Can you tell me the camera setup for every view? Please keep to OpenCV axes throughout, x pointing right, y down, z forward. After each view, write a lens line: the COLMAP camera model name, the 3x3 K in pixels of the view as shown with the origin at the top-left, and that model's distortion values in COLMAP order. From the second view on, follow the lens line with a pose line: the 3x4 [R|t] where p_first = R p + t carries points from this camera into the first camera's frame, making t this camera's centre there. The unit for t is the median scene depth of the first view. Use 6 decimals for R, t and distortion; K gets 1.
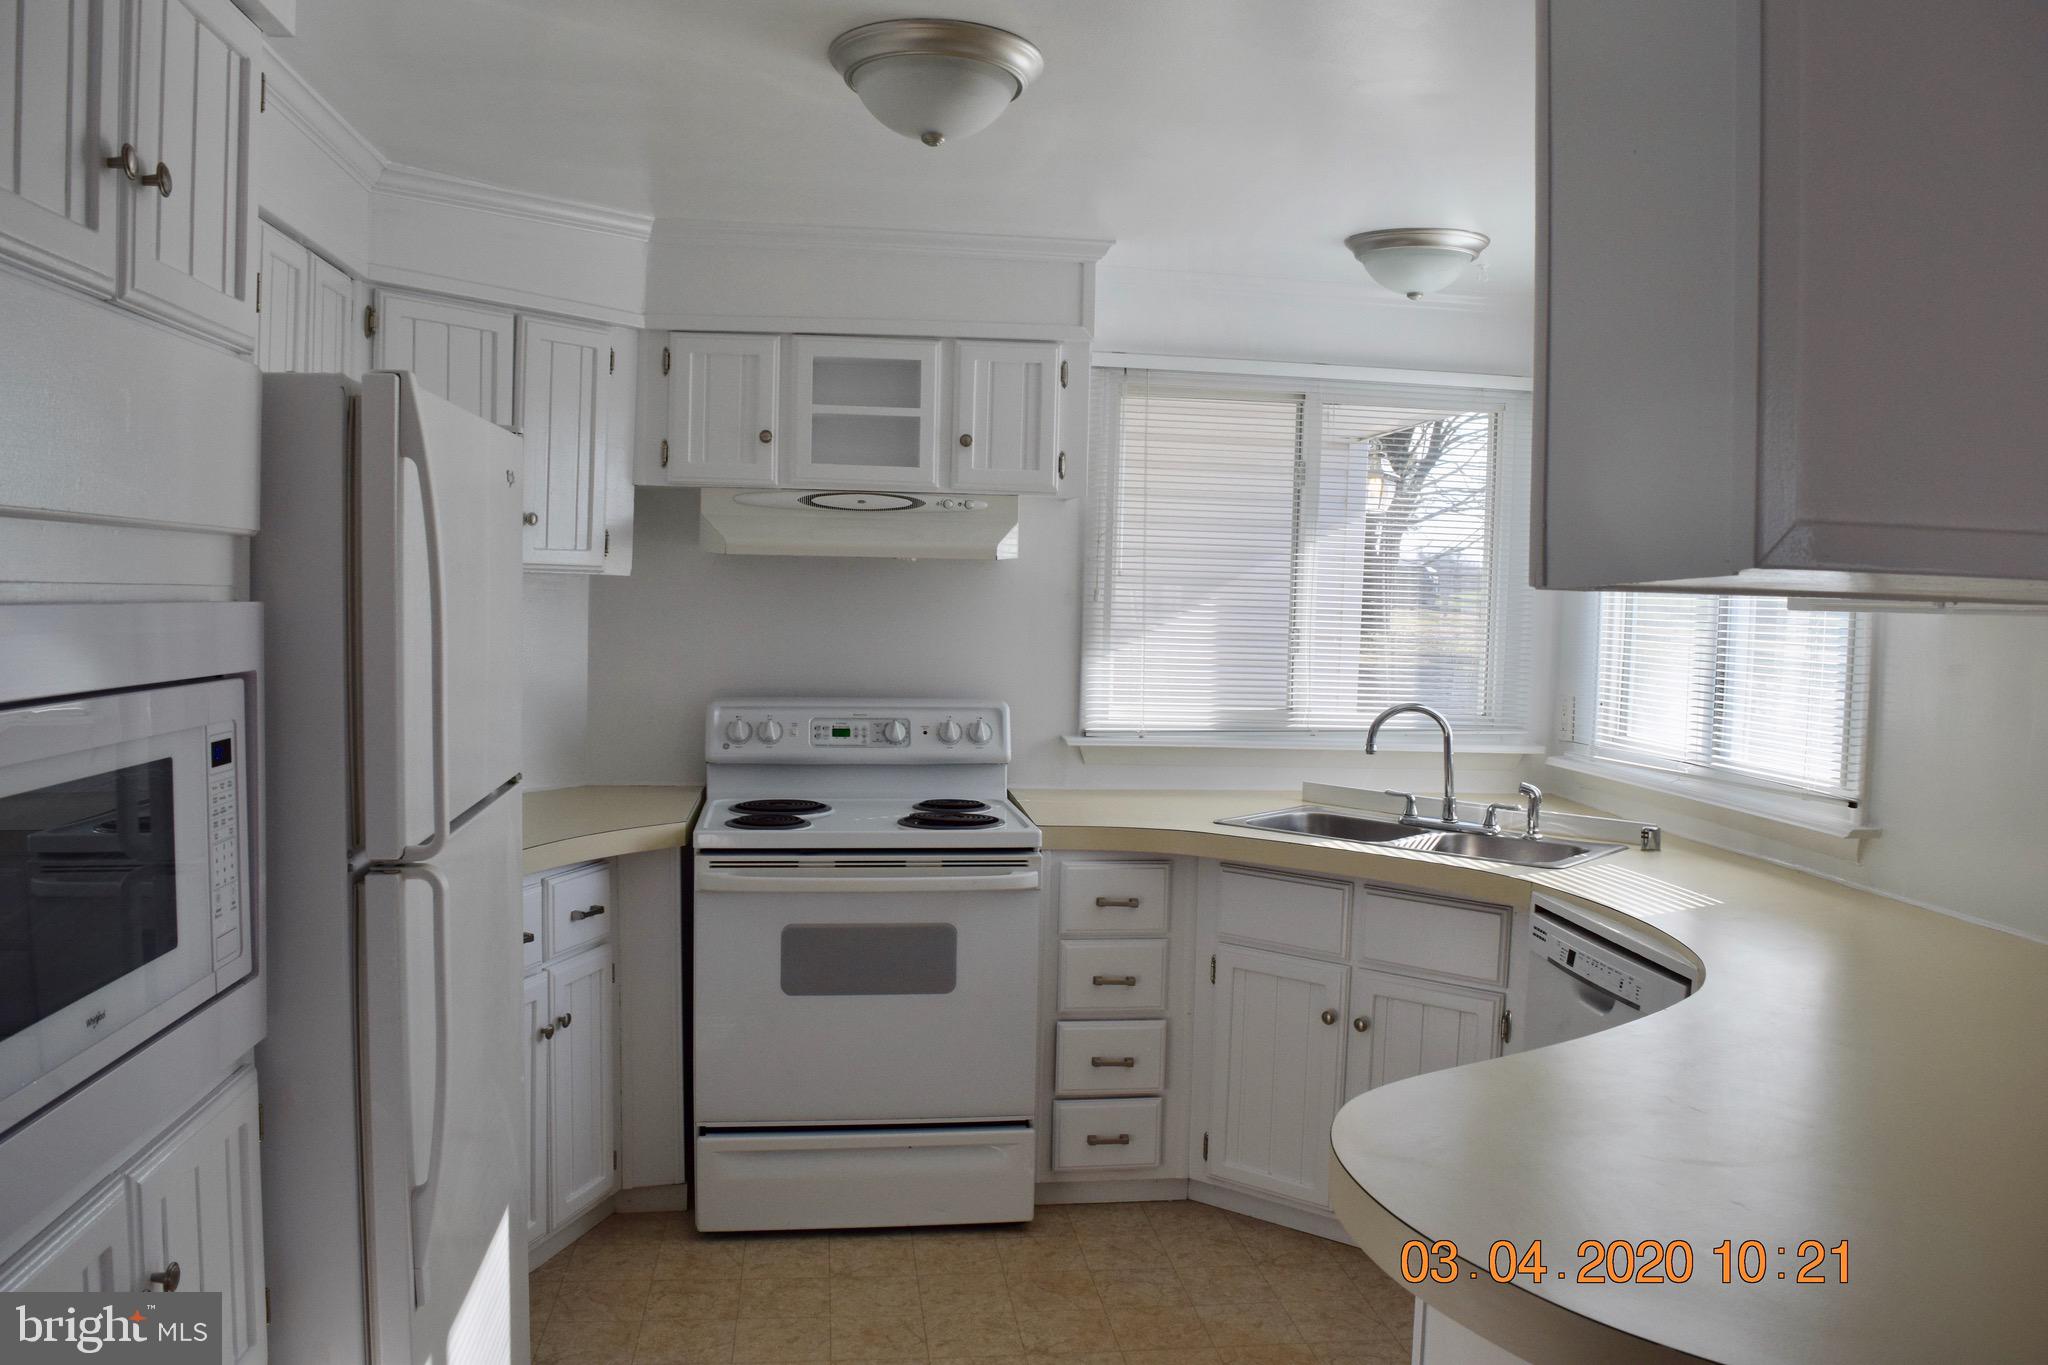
lens RADIAL K [[1603.6, 0, 1016.0], [0, 1603.6, 691.3], [0, 0, 1]] dist [-0.094615, 0.022152]
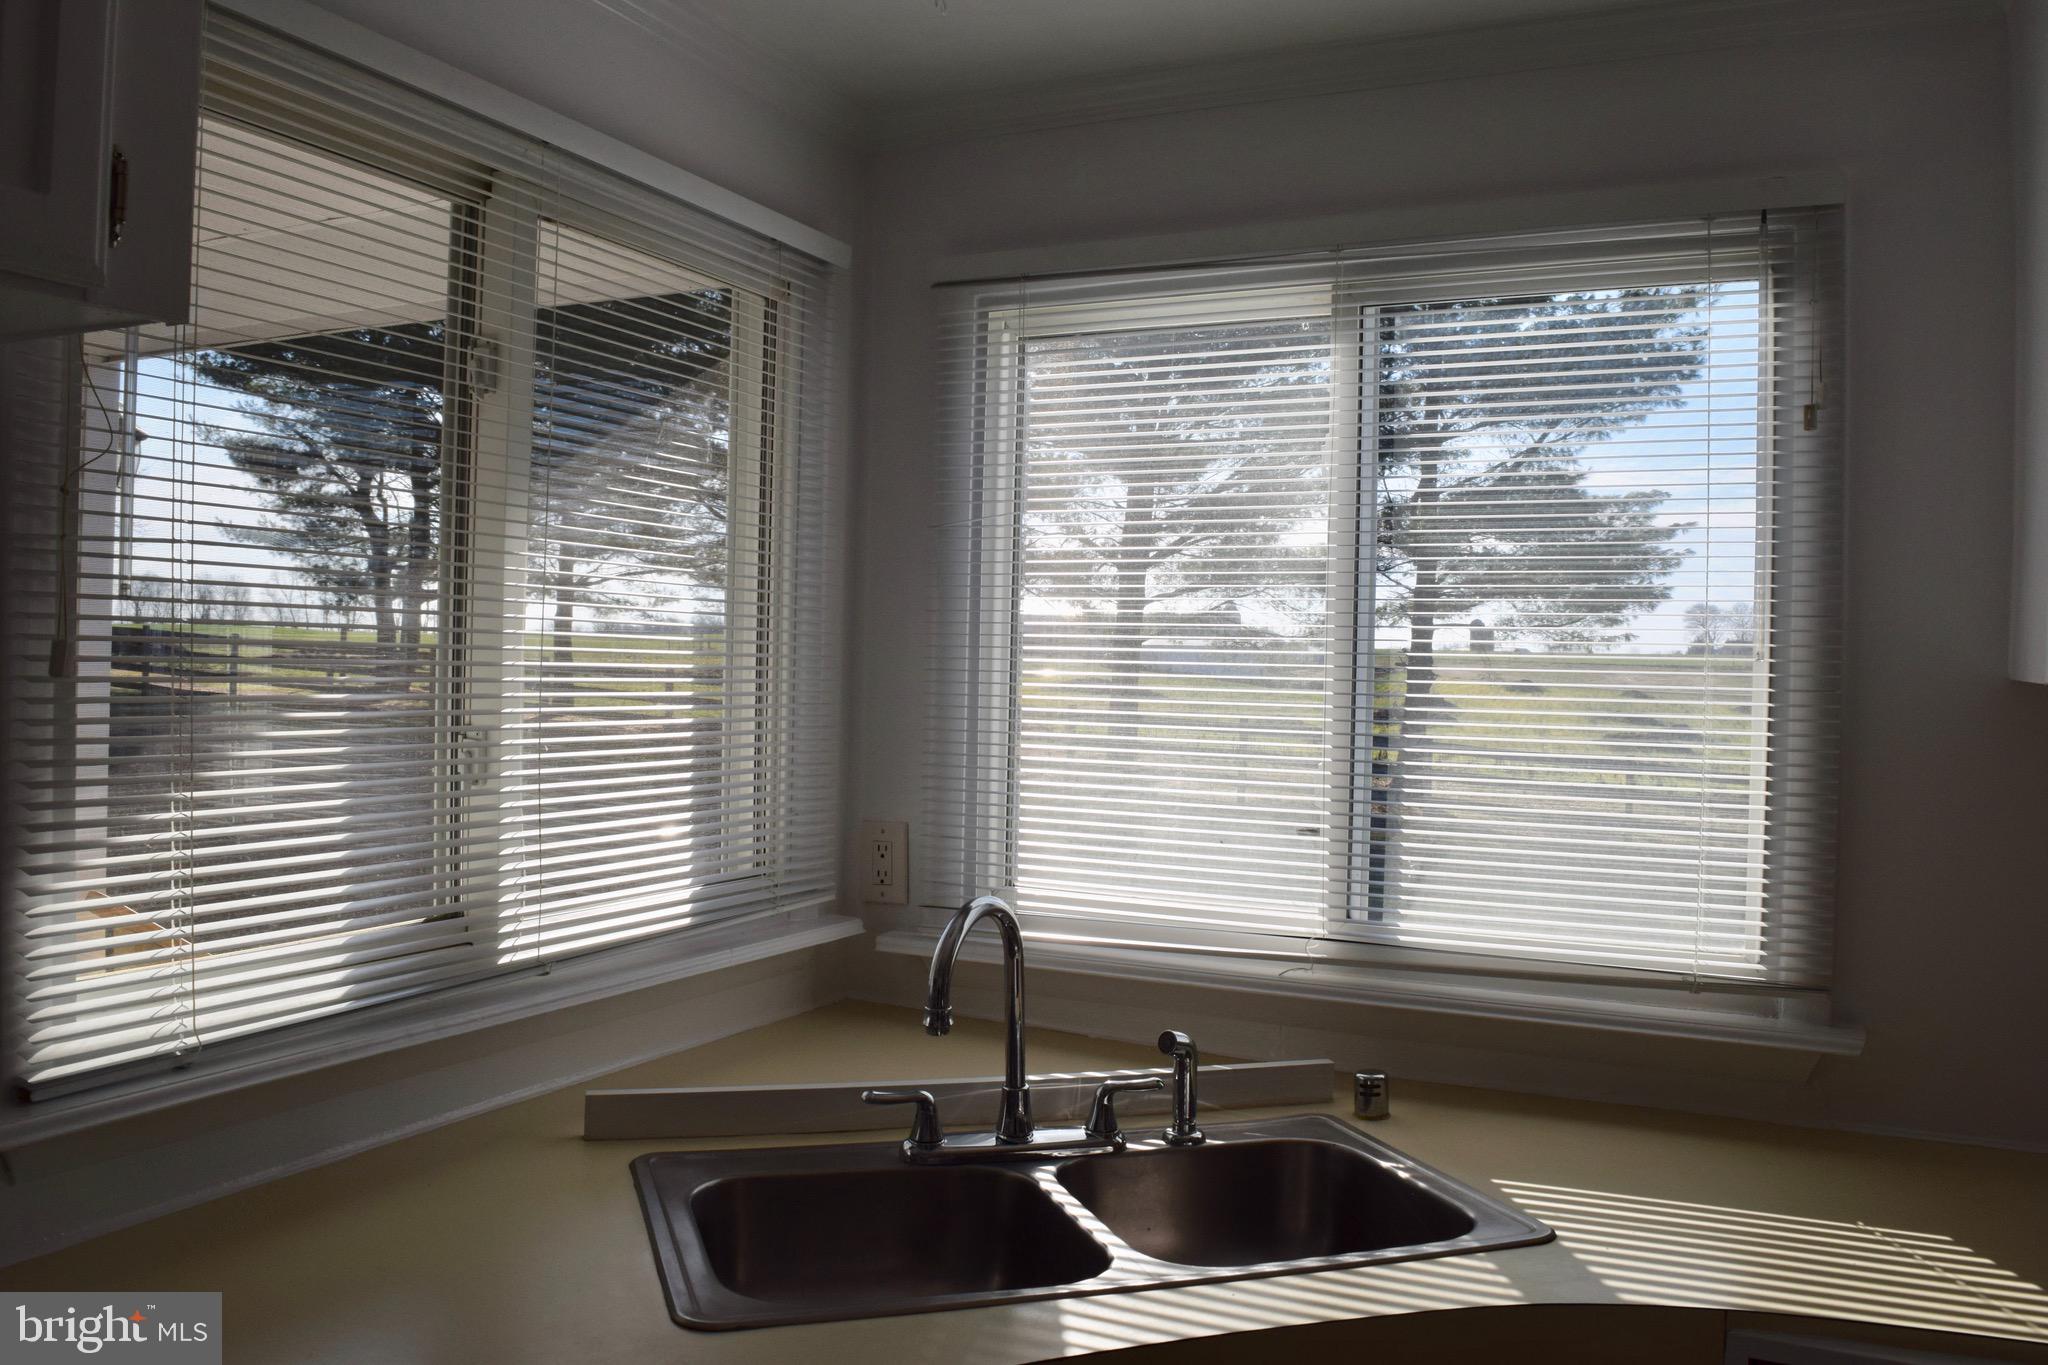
lens RADIAL K [[1603.6, 0, 990.8], [0, 1603.6, 676.8], [0, 0, 1]] dist [-0.094615, 0.022152]
pose [[0.552240, -0.025490, 0.833295, -0.119358], [0.048081, 0.998843, -0.001310, -0.053707], [-0.832297, 0.040790, 0.552827, 0.769293]]
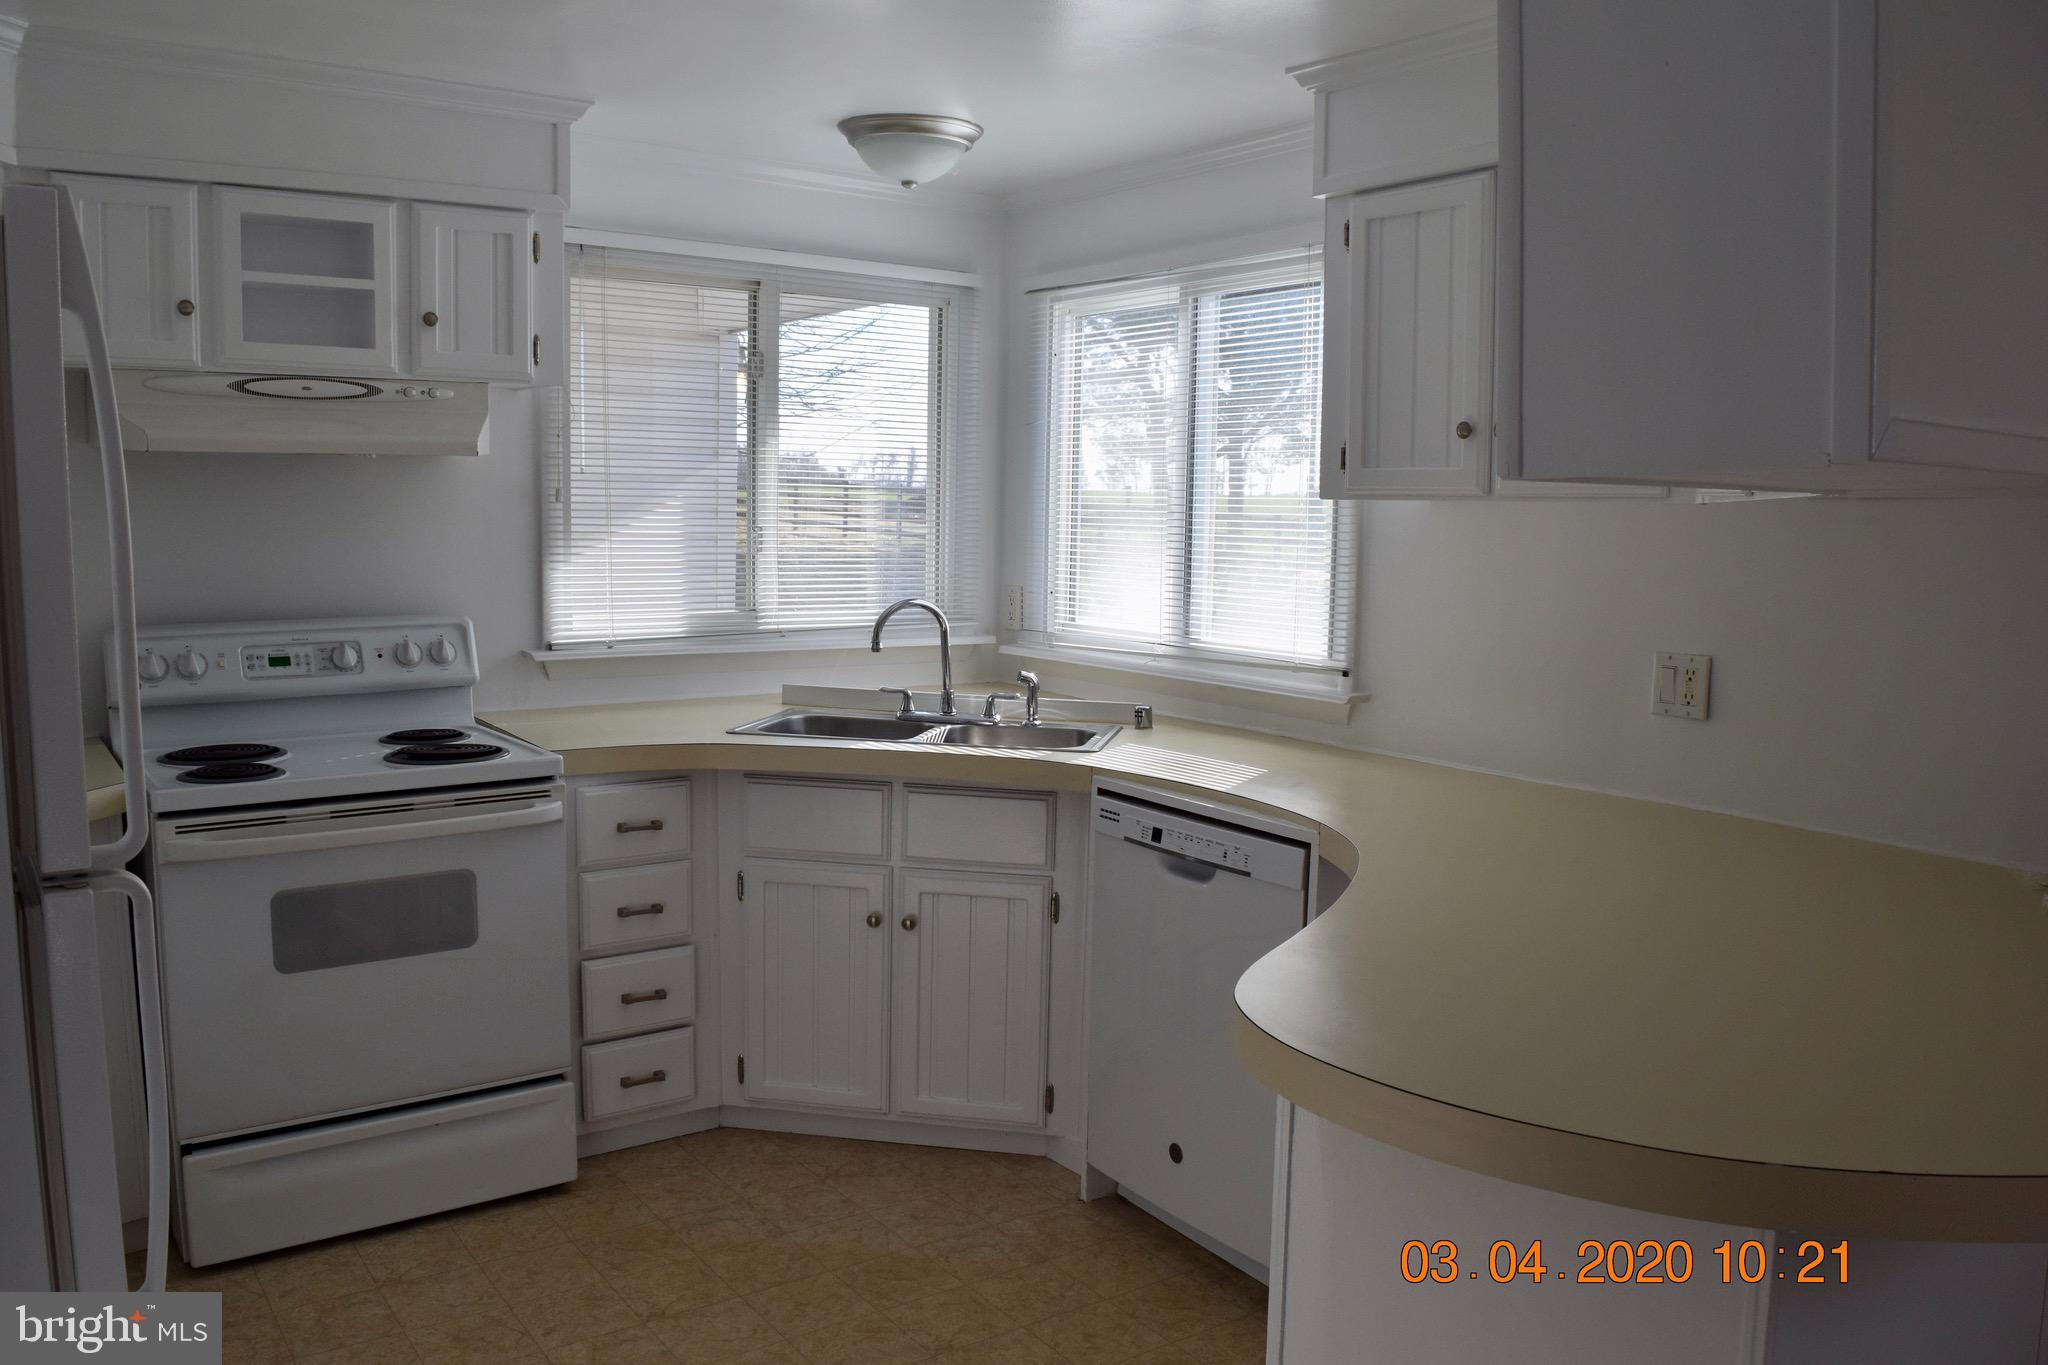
lens RADIAL K [[1603.6, 0, 1011.5], [0, 1603.6, 690.5], [0, 0, 1]] dist [-0.094615, 0.022152]
pose [[0.884227, -0.065835, 0.462394, -0.167402], [0.036497, 0.996728, 0.072120, -0.005382], [-0.465629, -0.046895, 0.883737, 0.085569]]
